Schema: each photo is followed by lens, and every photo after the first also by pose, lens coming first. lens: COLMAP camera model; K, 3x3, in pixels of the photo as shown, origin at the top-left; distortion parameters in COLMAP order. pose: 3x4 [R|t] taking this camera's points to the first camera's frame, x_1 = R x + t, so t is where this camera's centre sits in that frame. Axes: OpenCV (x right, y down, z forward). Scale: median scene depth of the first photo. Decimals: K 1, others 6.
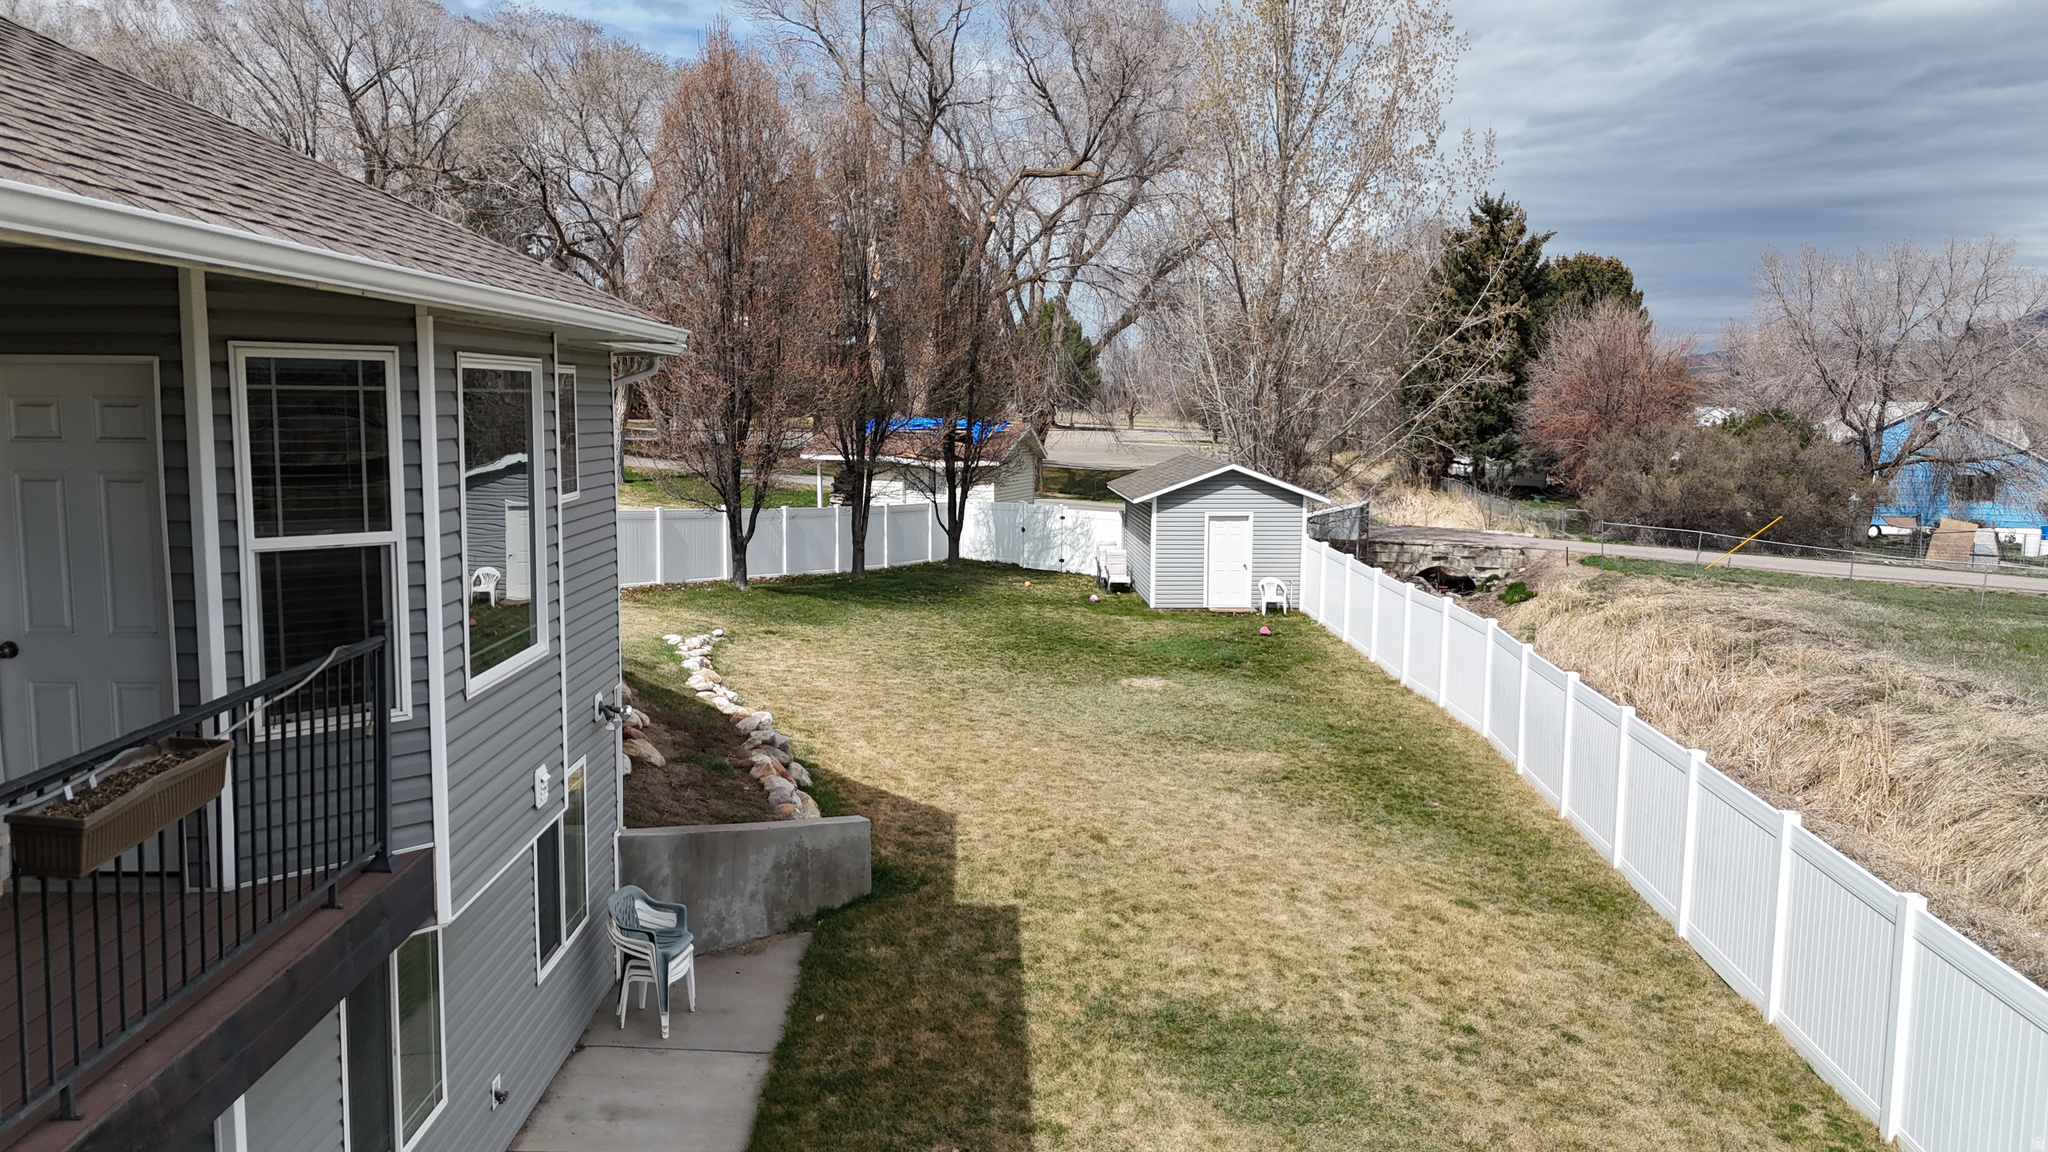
lens RADIAL K [[1500.7, 0, 1023.6], [0, 1500.7, 566.4], [0, 0, 1]] dist [0.077492, -0.079852]
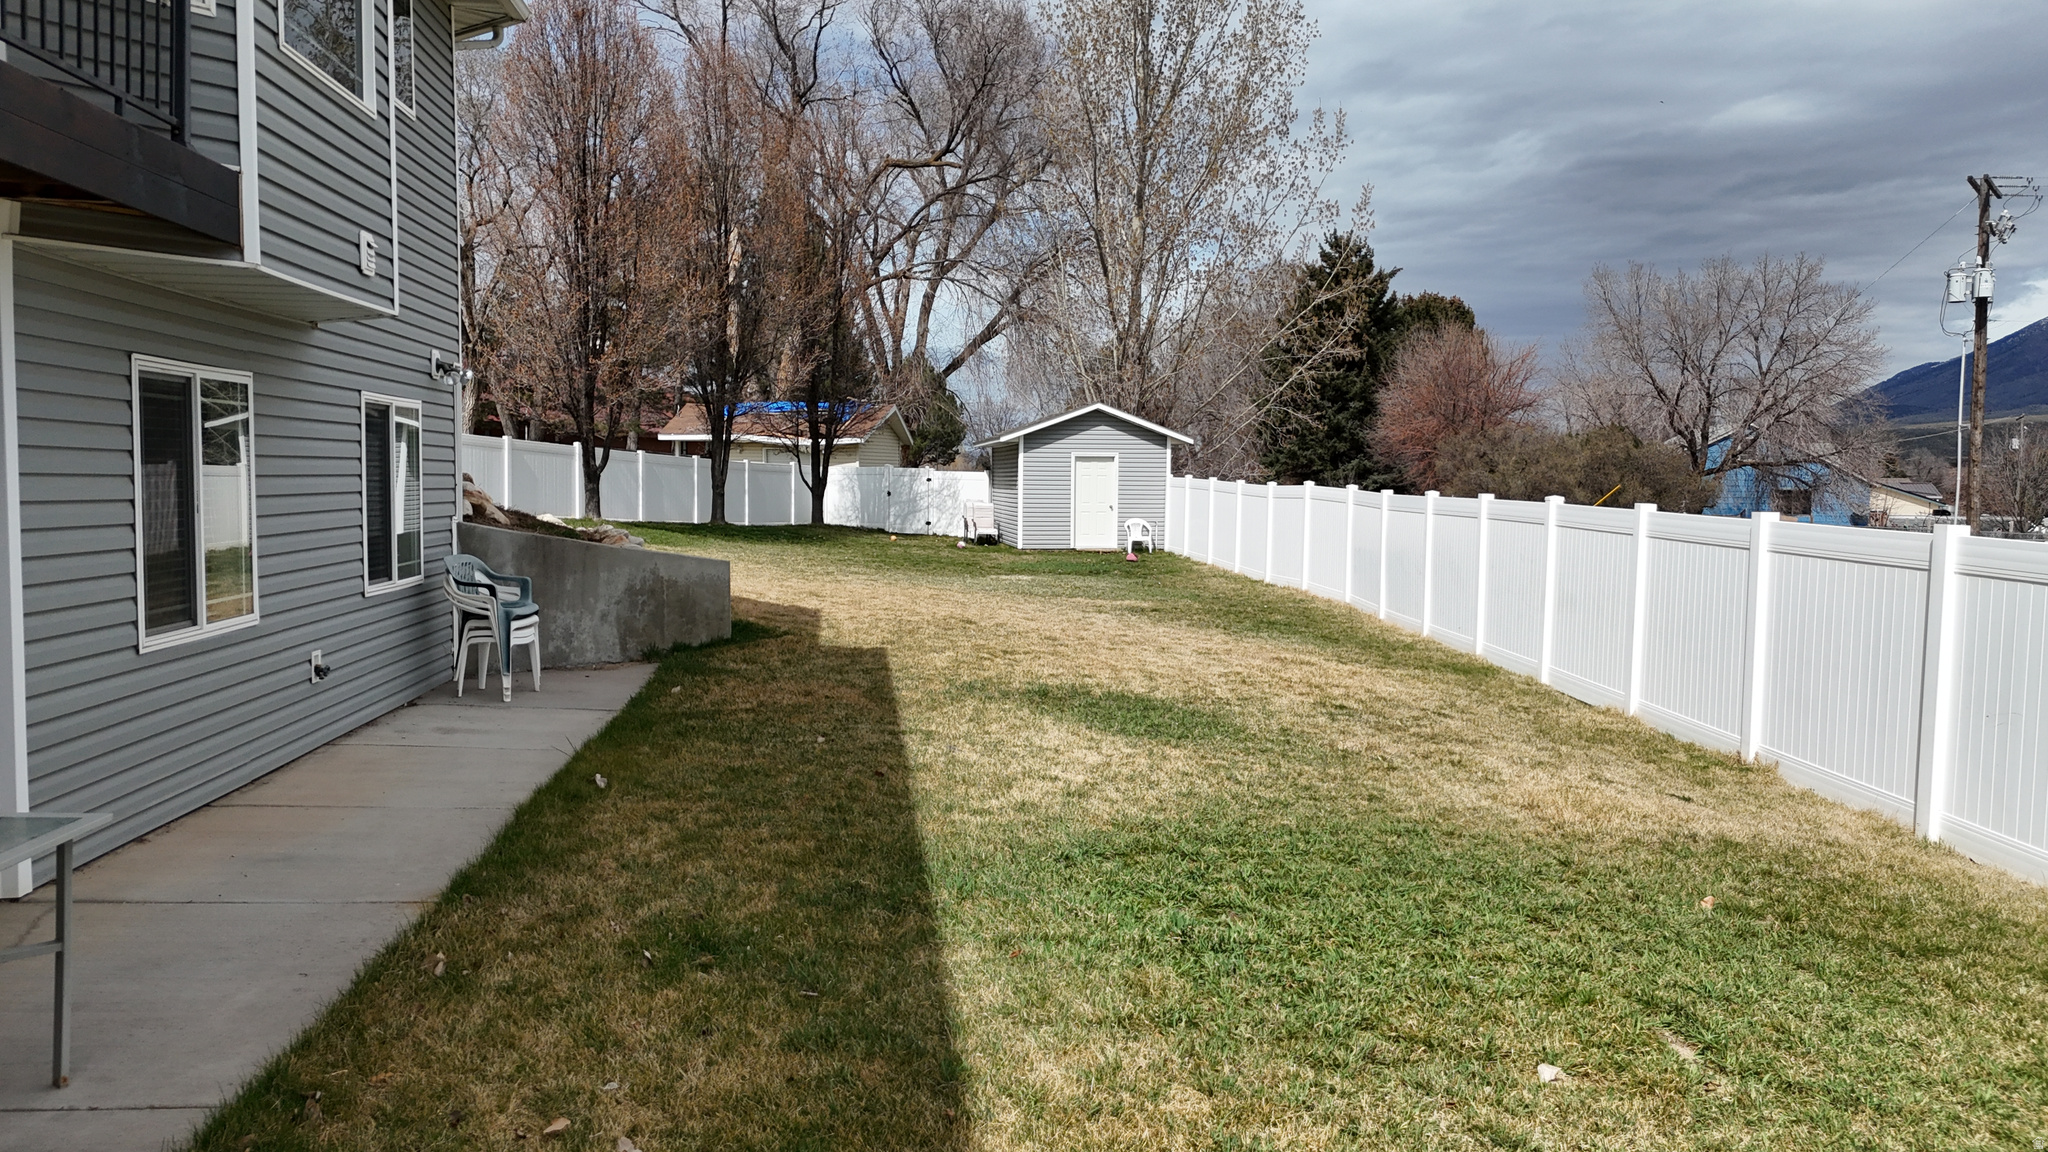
lens RADIAL K [[1500.7, 0, 1026.5], [0, 1500.7, 568.6], [0, 0, 1]] dist [0.077492, -0.079852]
pose [[0.995807, -0.003512, 0.091410, -0.000590], [0.008235, 0.998647, -0.051348, 0.093866], [-0.091106, 0.051885, 0.994489, 0.011710]]
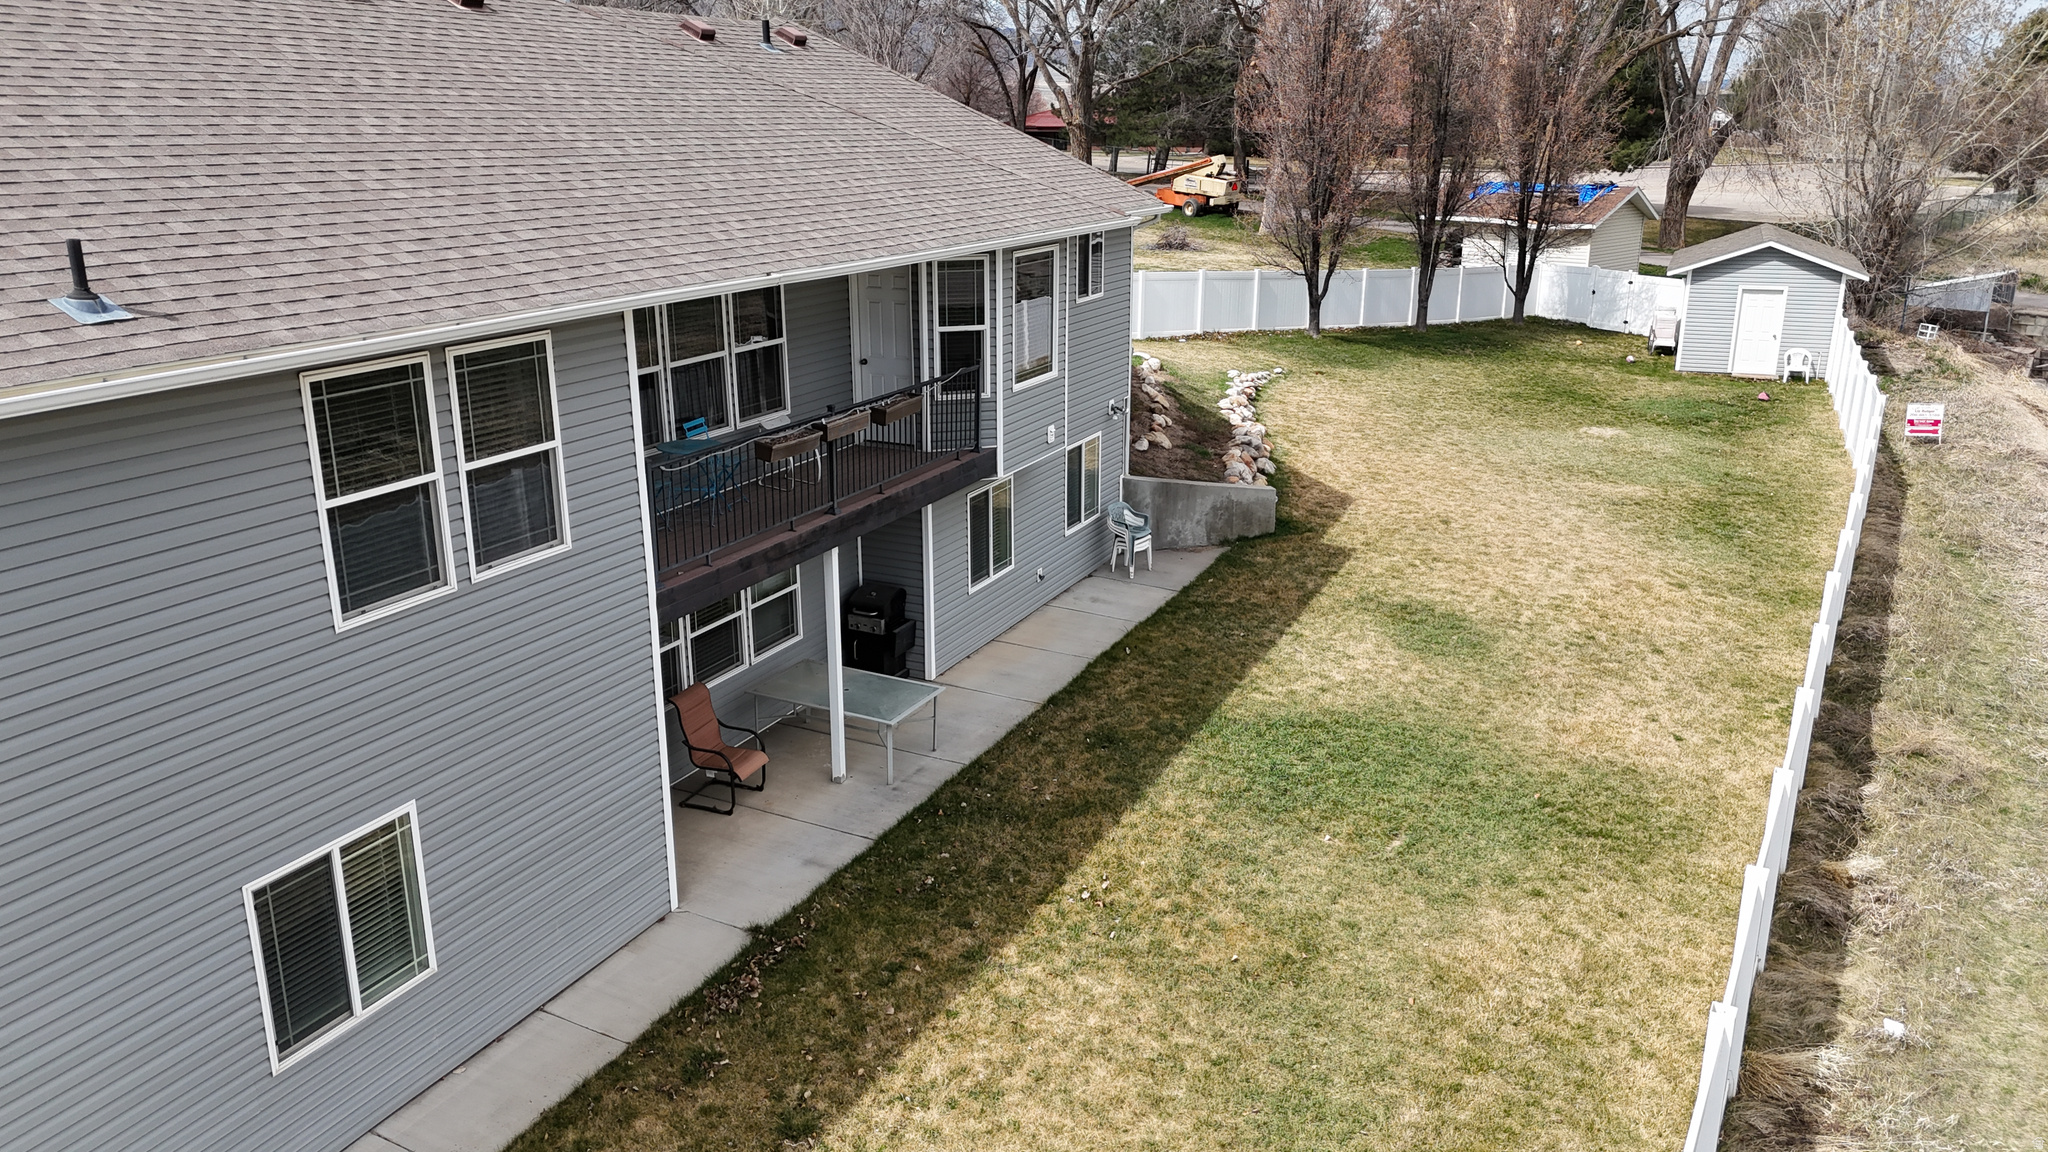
lens RADIAL K [[1500.7, 0, 1018.9], [0, 1500.7, 569.1], [0, 0, 1]] dist [0.077492, -0.079852]
pose [[0.894736, 0.116850, -0.431038, 0.156535], [-0.039219, 0.981993, 0.184799, -0.017649], [0.444871, -0.148442, 0.883207, -0.259161]]
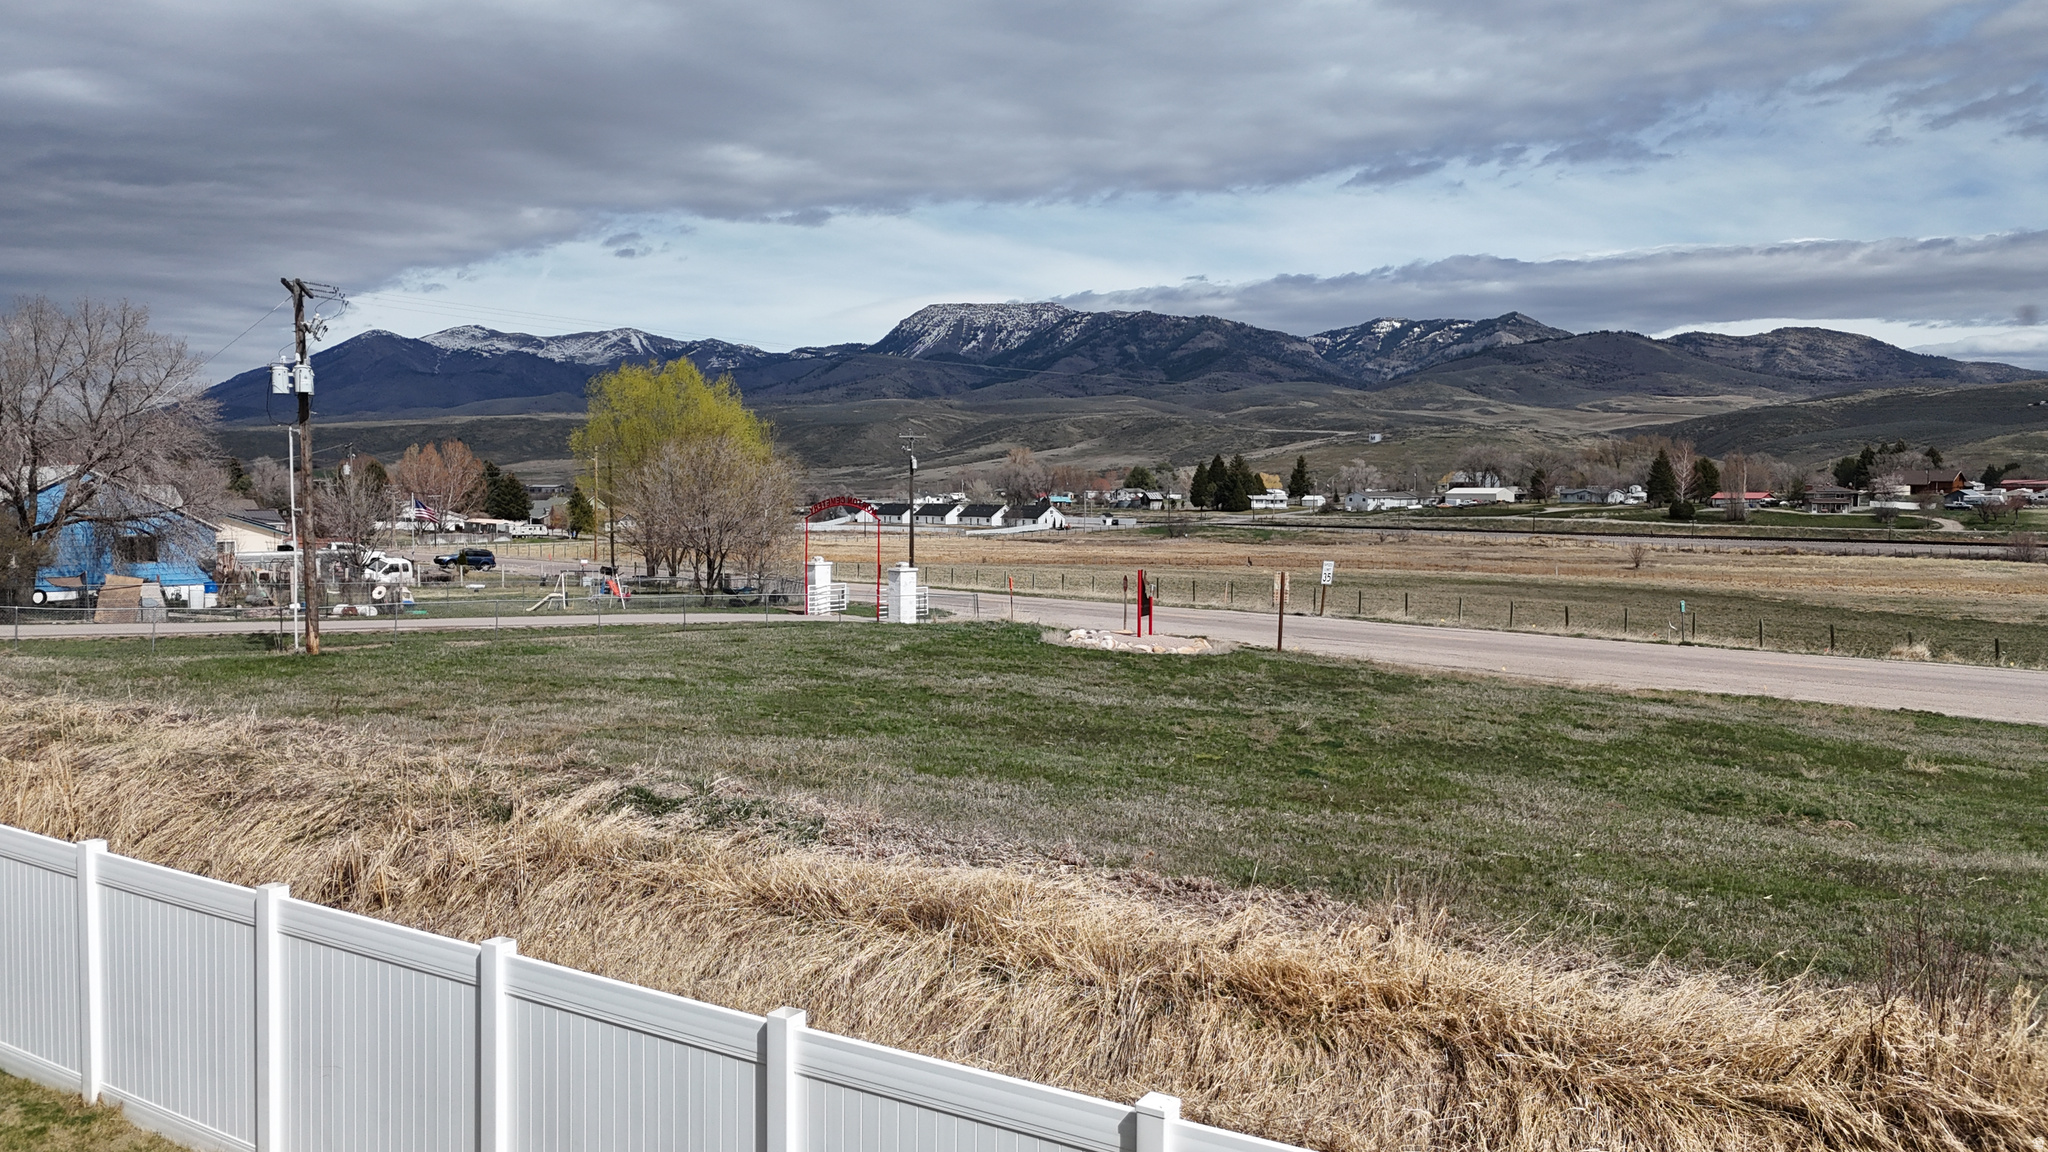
lens RADIAL K [[1500.7, 0, 1028.0], [0, 1500.7, 573.7], [0, 0, 1]] dist [0.077492, -0.079852]
pose [[0.467766, -0.058794, 0.881895, 0.003963], [0.102910, 0.994622, 0.011725, 0.029596], [-0.877841, 0.085271, 0.471301, 0.000666]]
